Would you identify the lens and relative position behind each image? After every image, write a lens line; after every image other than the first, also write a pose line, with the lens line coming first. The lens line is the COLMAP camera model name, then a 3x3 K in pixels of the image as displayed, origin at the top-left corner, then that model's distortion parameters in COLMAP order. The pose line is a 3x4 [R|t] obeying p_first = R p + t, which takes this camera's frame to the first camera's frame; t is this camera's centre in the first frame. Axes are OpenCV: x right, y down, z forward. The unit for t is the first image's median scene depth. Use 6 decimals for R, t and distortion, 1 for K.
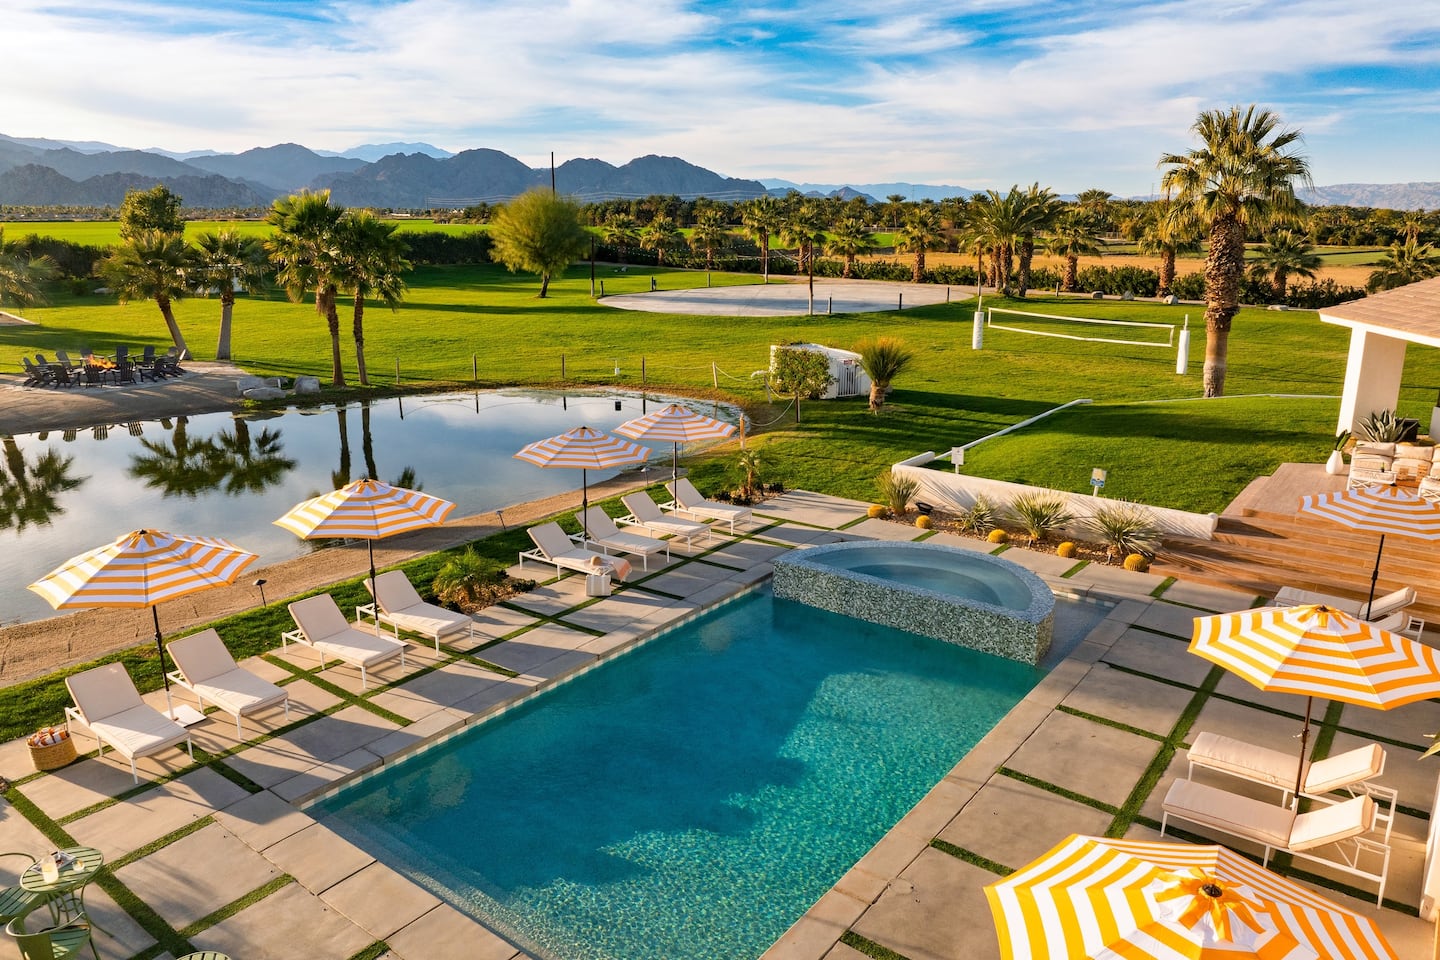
lens RADIAL K [[1016.3, 0, 720.0], [0, 1016.3, 480.0], [0, 0, 1]] dist [-0.061997, -0.002820]
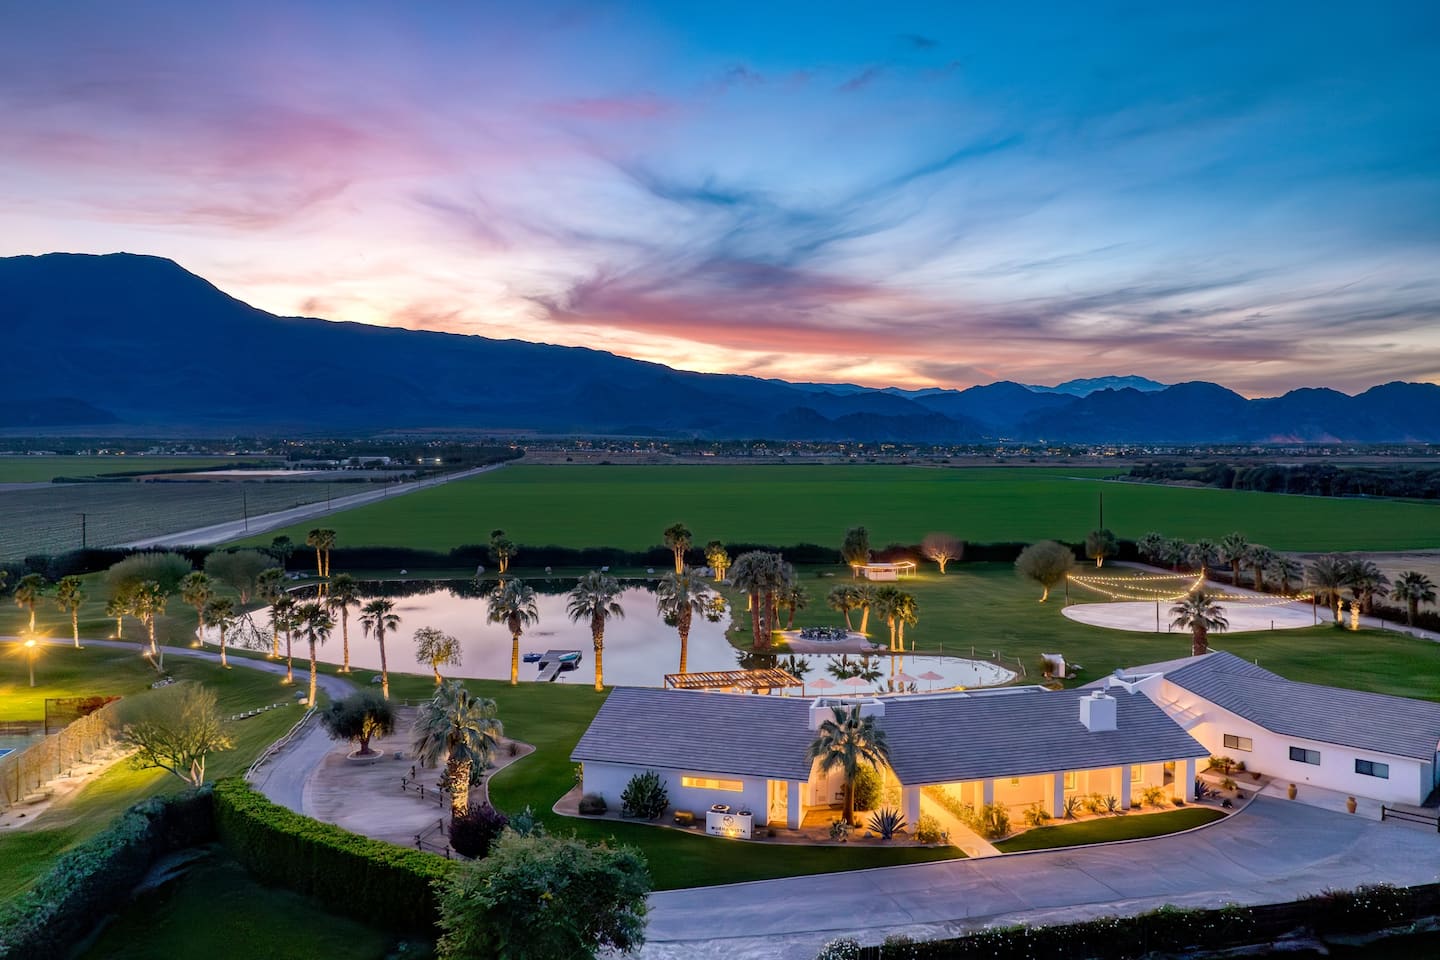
lens RADIAL K [[979.0, 0, 720.0], [0, 979.0, 480.0], [0, 0, 1]] dist [0.001083, 0.000238]
pose [[0.782572, 0.016528, -0.622341, 1.322048], [-0.153066, 0.974071, -0.166606, -0.033519], [0.603450, 0.225640, 0.764810, -2.122616]]
